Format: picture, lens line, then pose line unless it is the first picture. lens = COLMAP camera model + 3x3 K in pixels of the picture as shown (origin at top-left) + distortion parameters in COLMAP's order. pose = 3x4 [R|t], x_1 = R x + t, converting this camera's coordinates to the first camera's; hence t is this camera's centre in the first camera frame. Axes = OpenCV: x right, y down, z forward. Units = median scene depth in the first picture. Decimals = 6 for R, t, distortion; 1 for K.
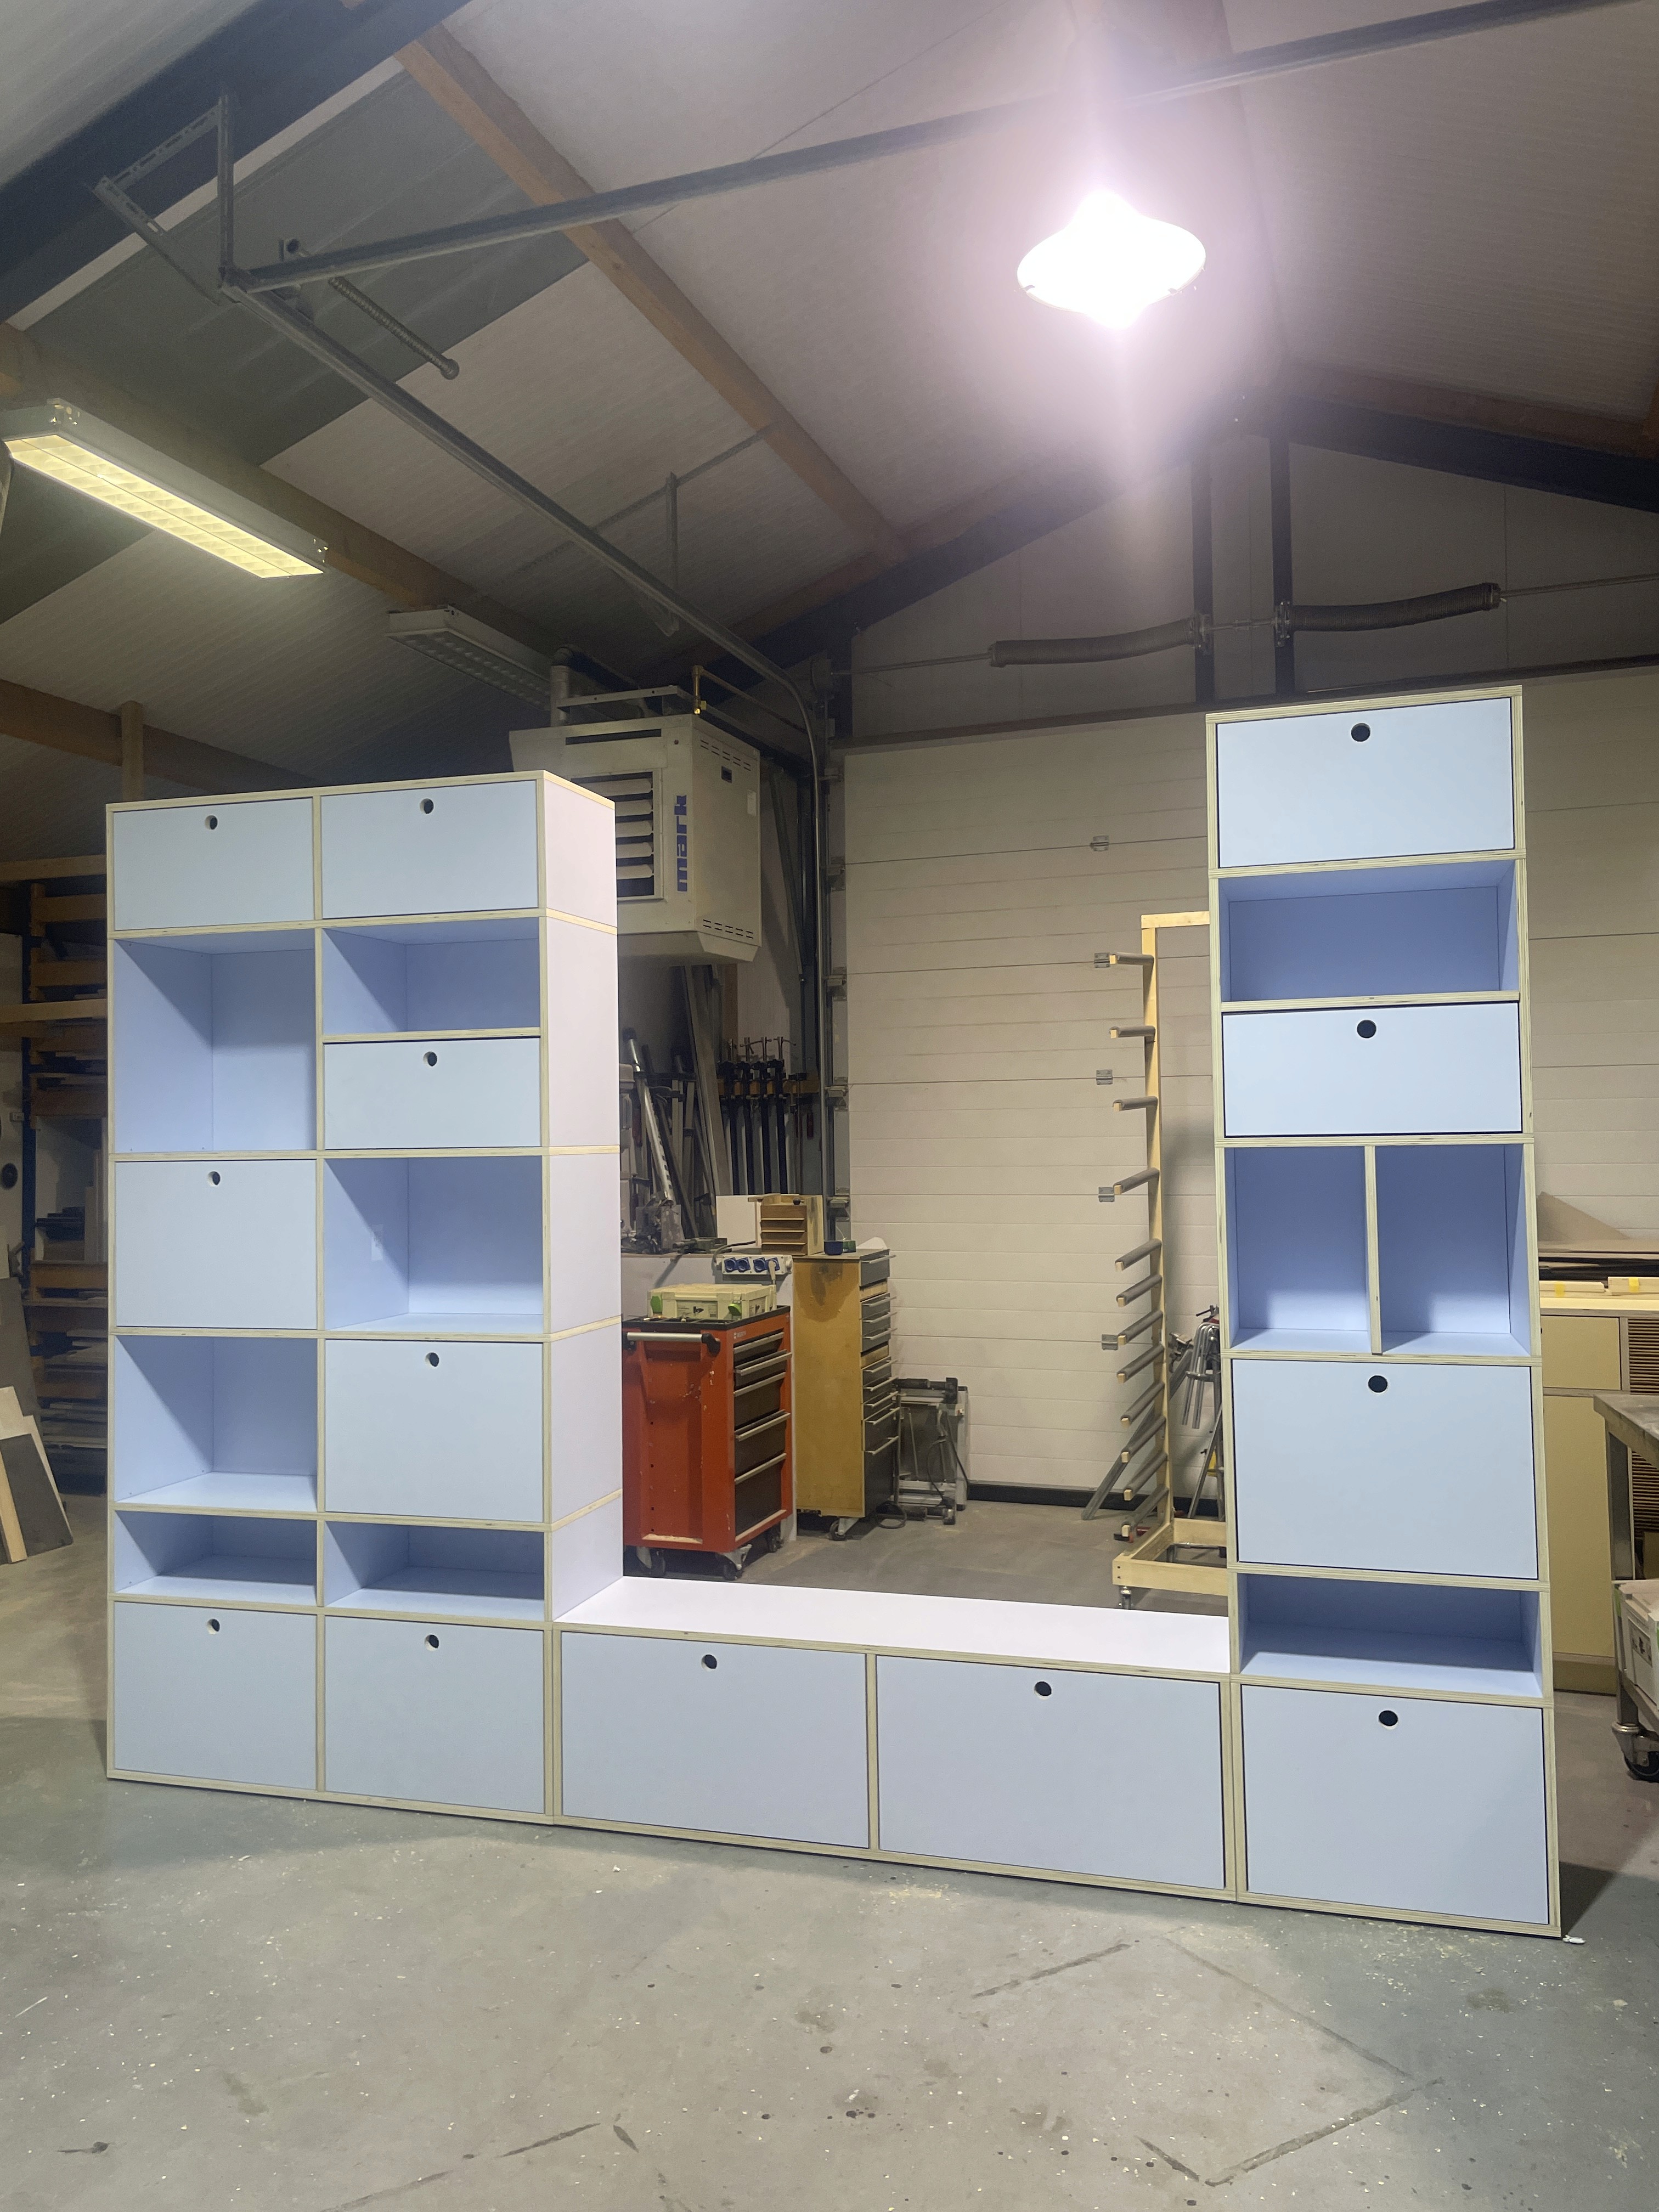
lens RADIAL K [[1678.9, 0, 824.6], [0, 1678.9, 1089.9], [0, 0, 1]] dist [0.086517, -0.121736]
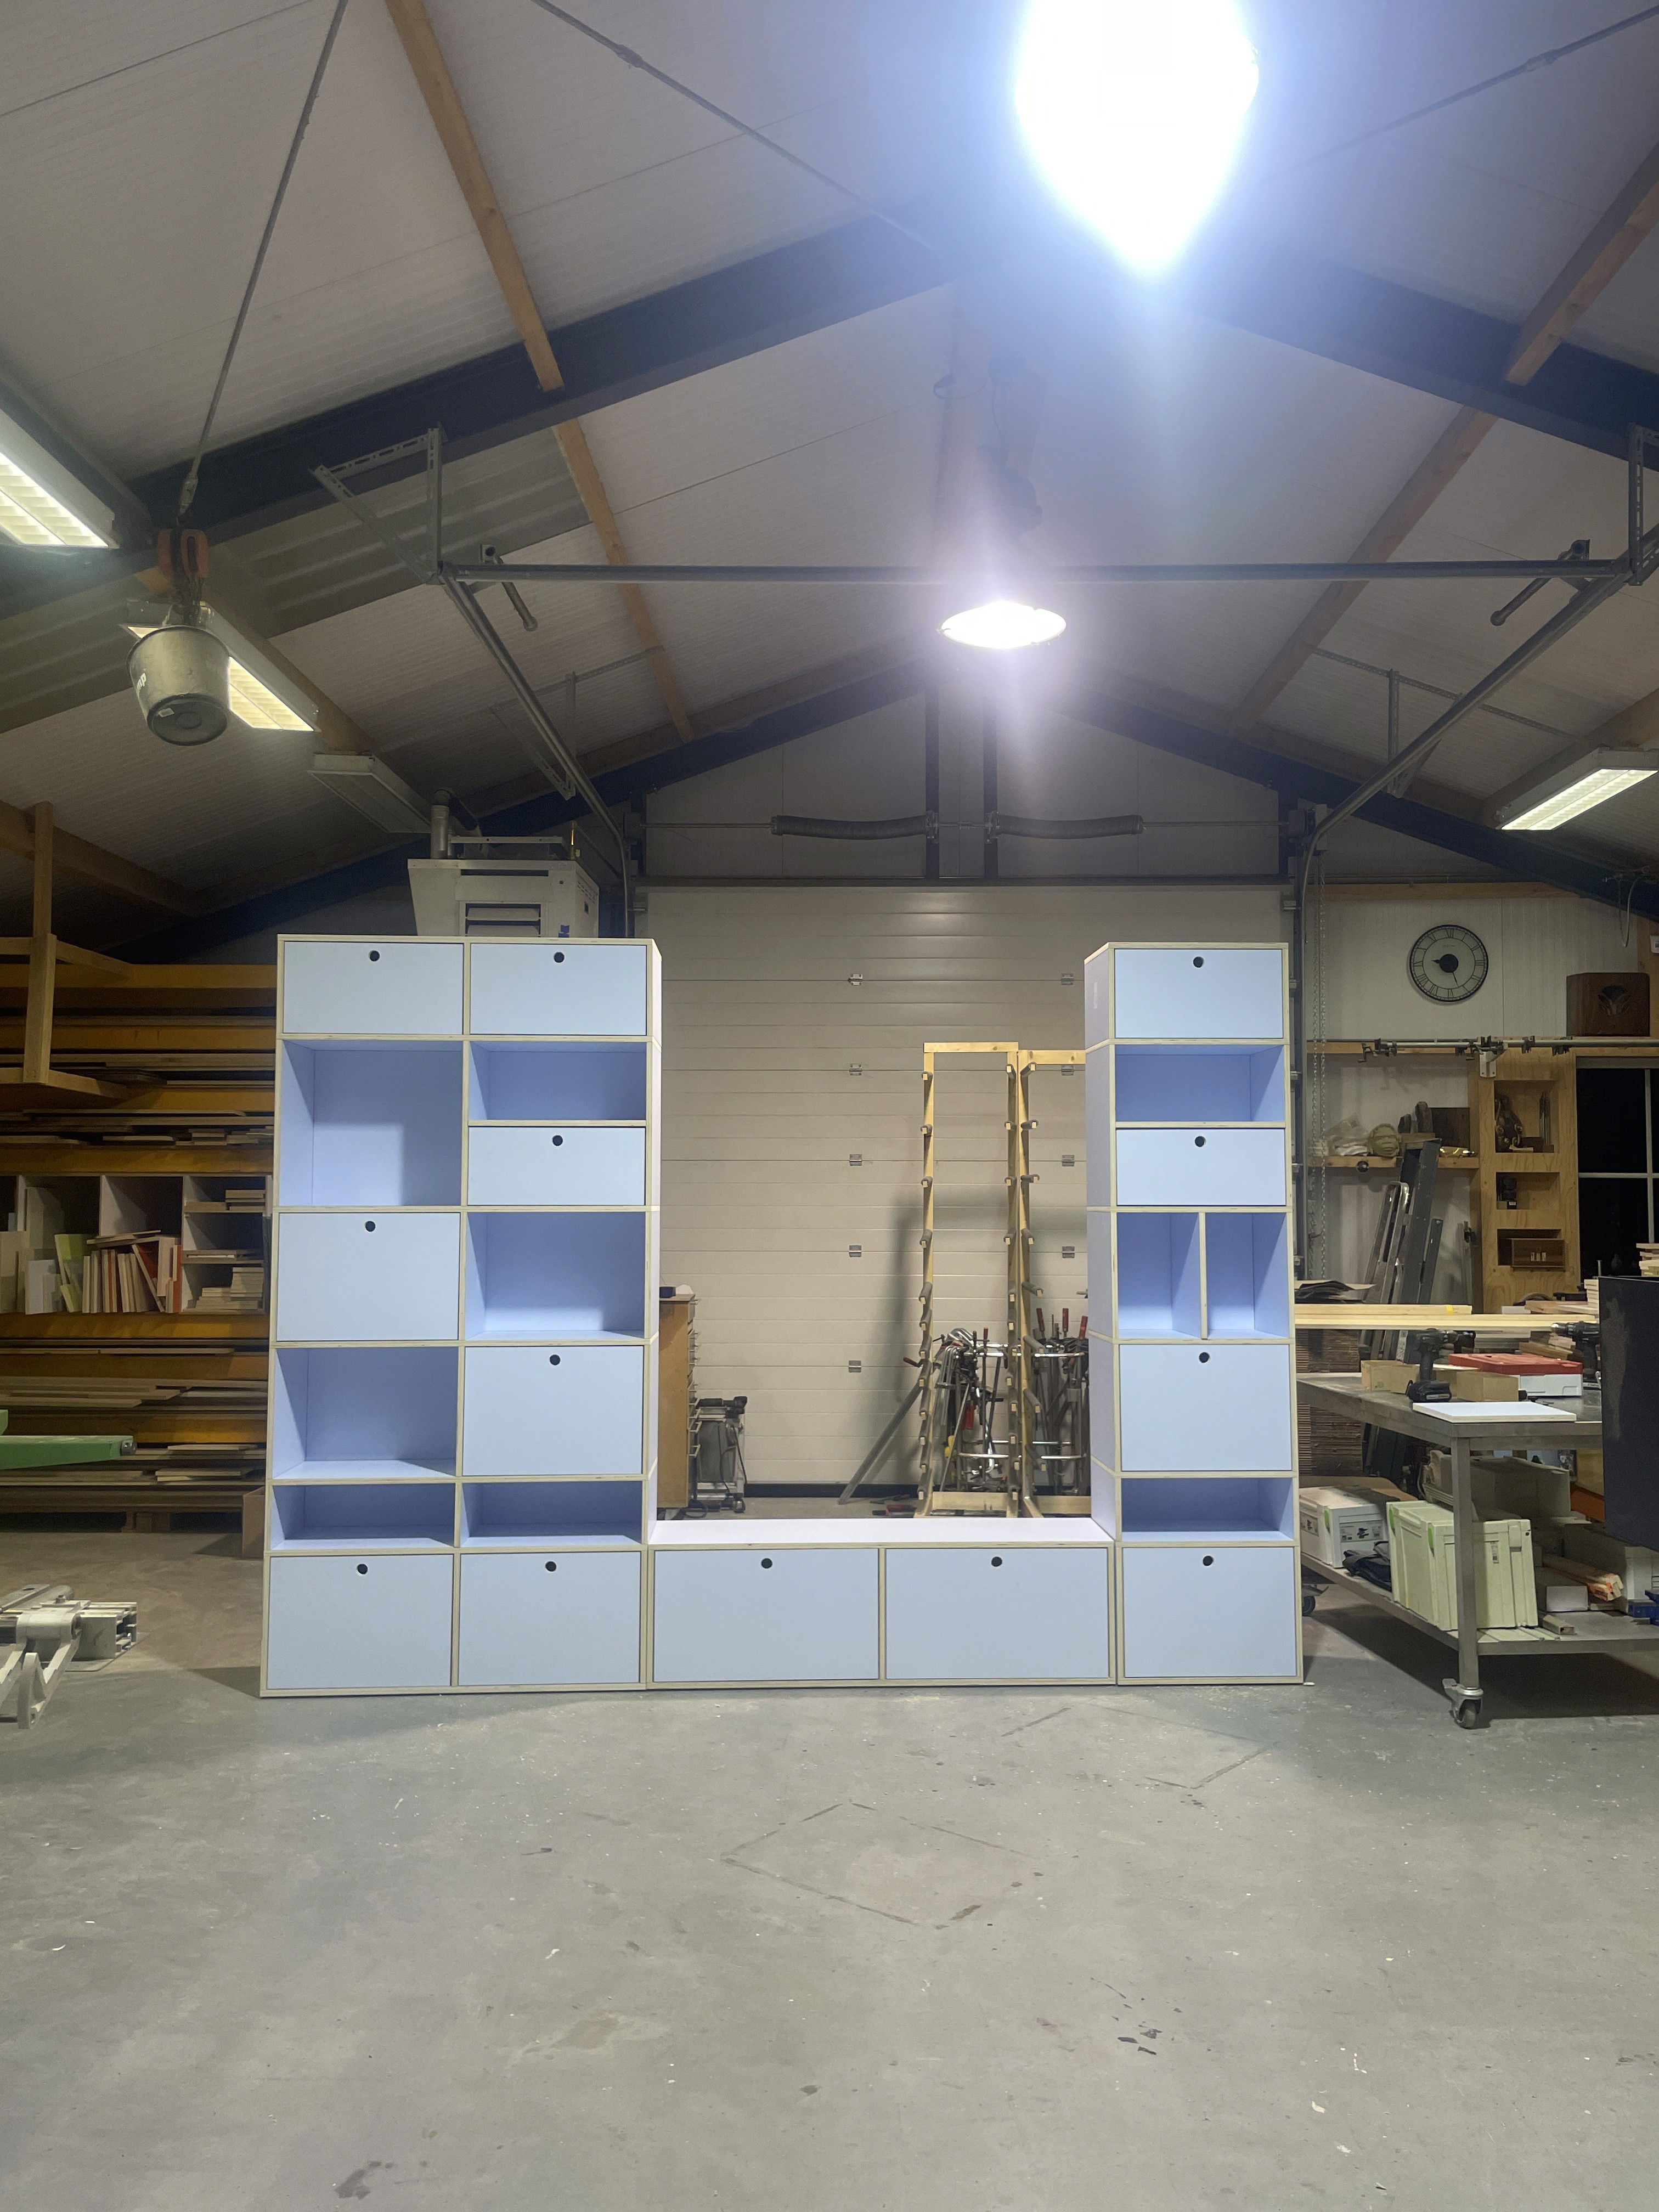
lens RADIAL K [[1678.9, 0, 846.2], [0, 1678.9, 1114.4], [0, 0, 1]] dist [0.086517, -0.121736]
pose [[0.944698, 0.033148, 0.326261, -0.286221], [-0.023813, 0.999186, -0.032564, -0.000382], [-0.327075, 0.022994, 0.944719, -0.232238]]
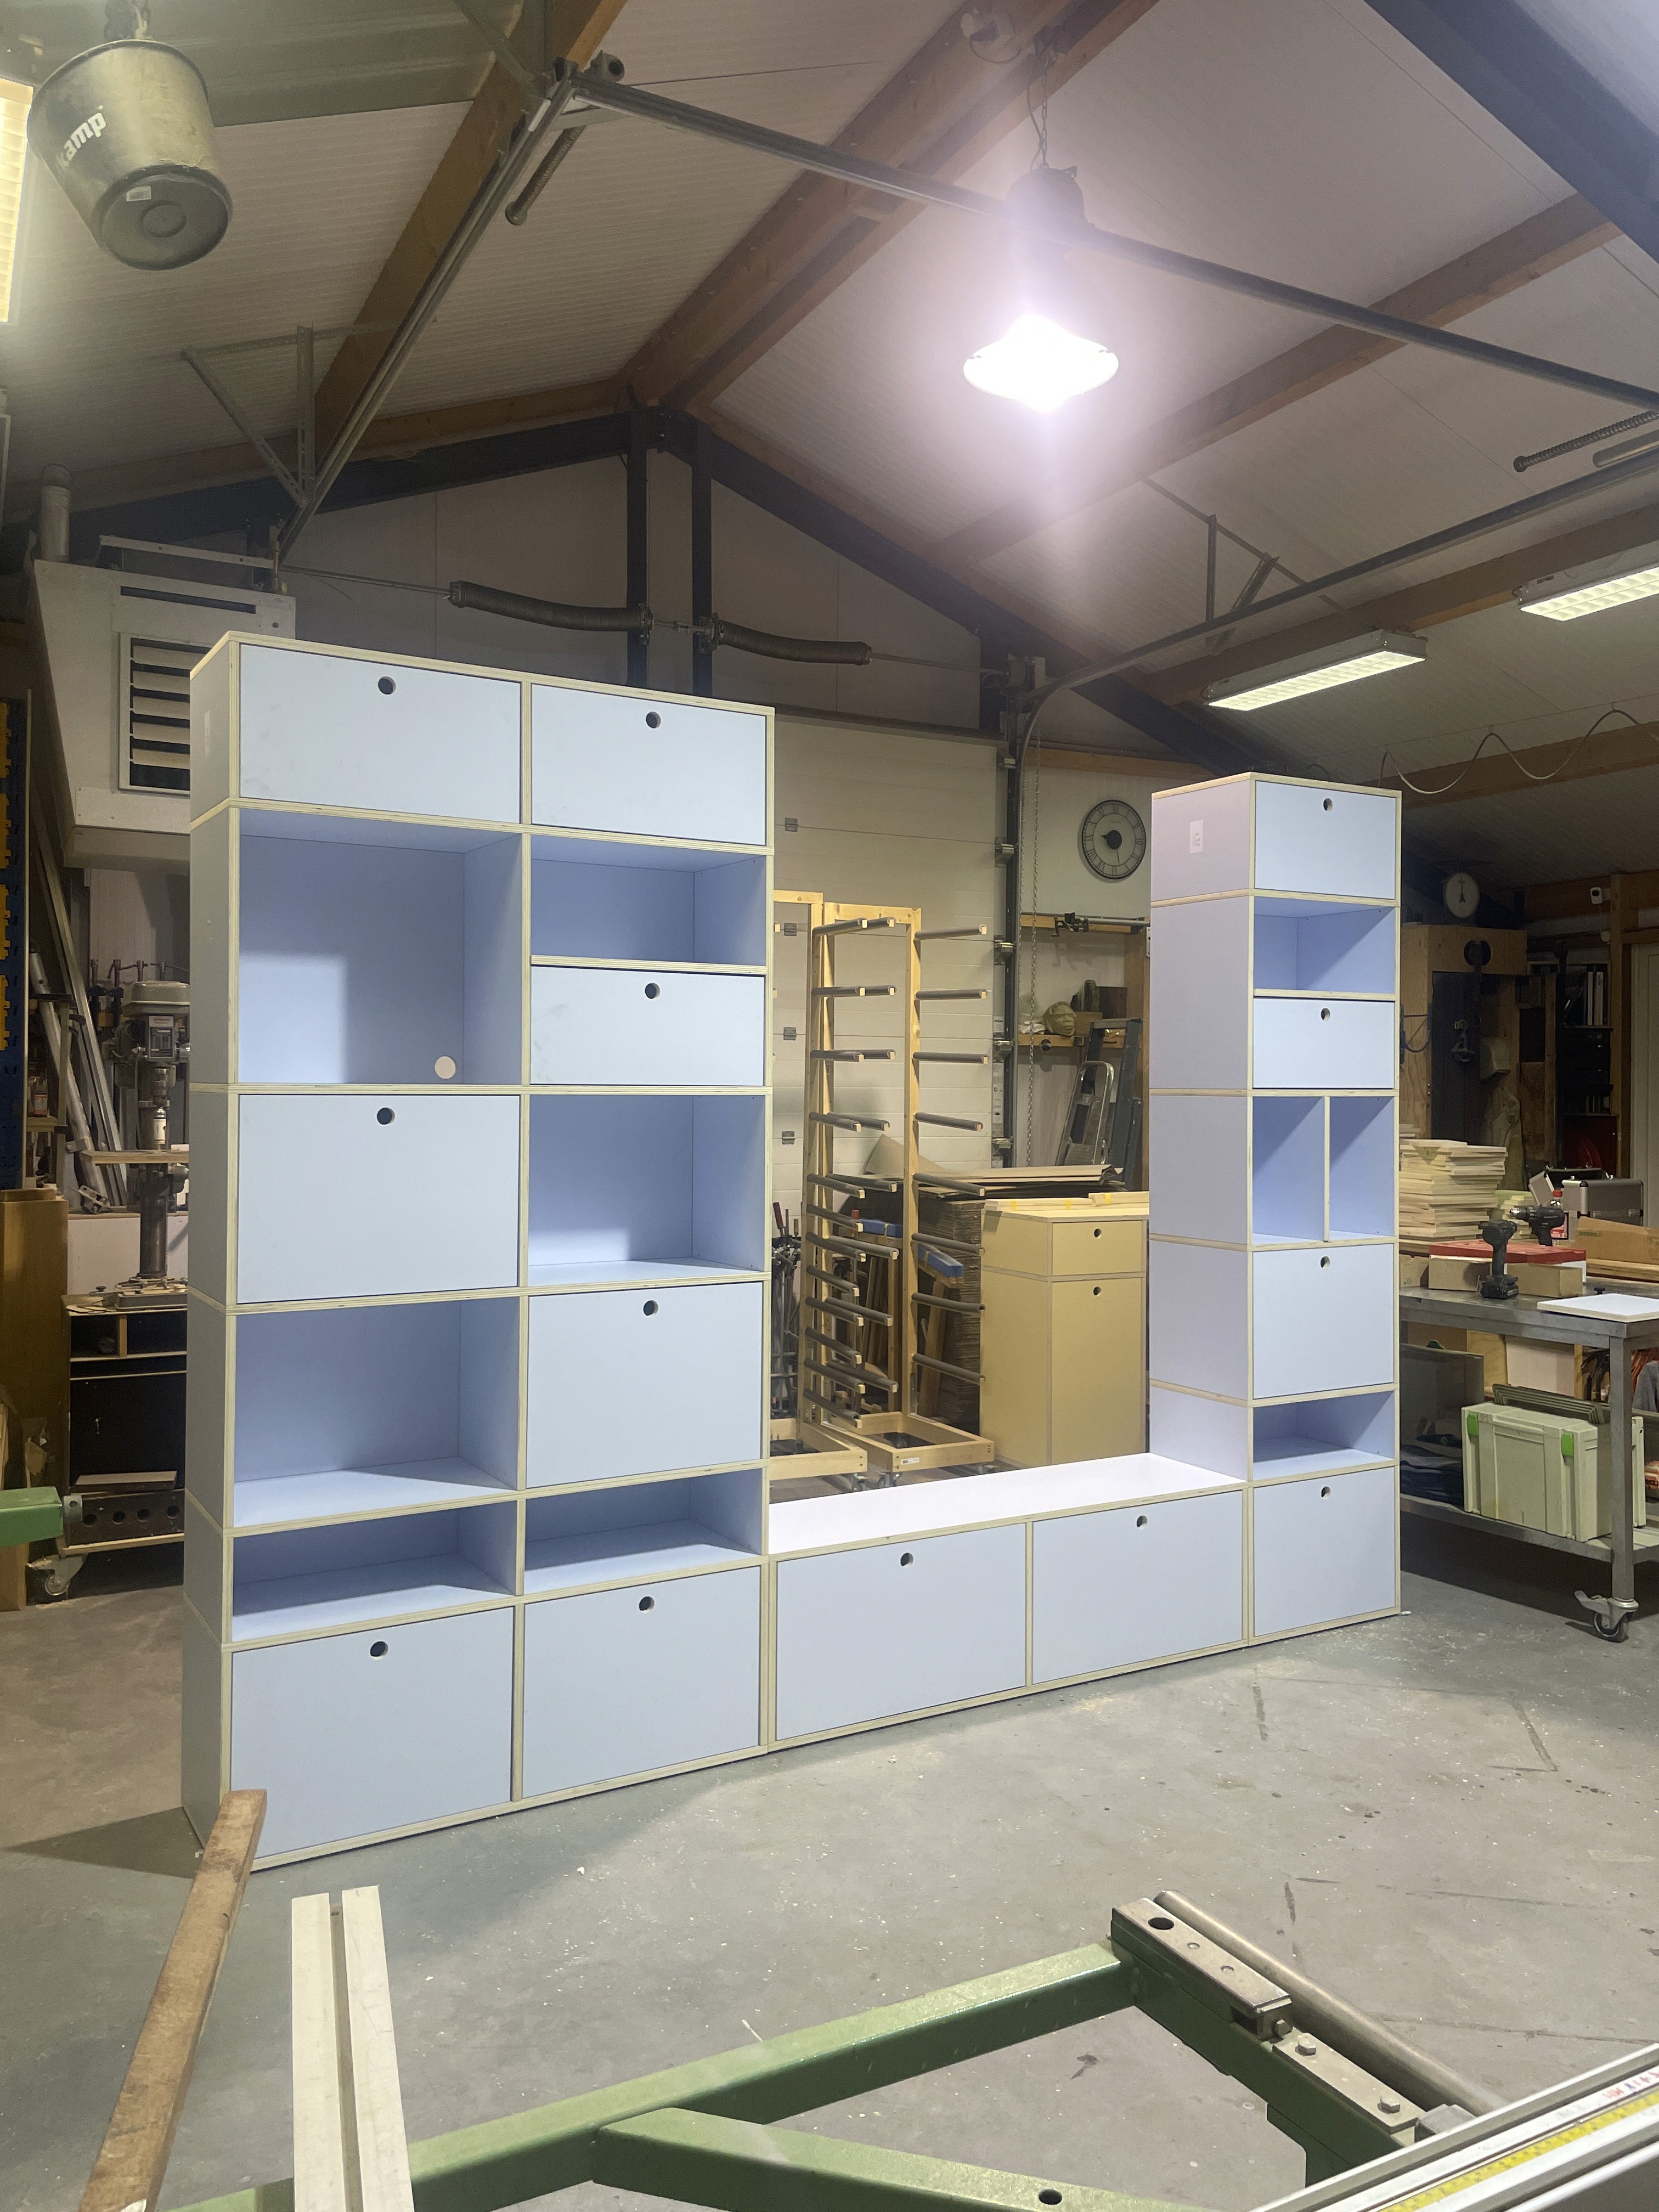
lens RADIAL K [[1678.9, 0, 828.9], [0, 1678.9, 1090.4], [0, 0, 1]] dist [0.086517, -0.121736]
pose [[0.677539, 0.016831, 0.735294, -0.533441], [-0.037652, 0.999221, 0.011822, 0.013953], [-0.734522, -0.035695, 0.677645, 0.180570]]
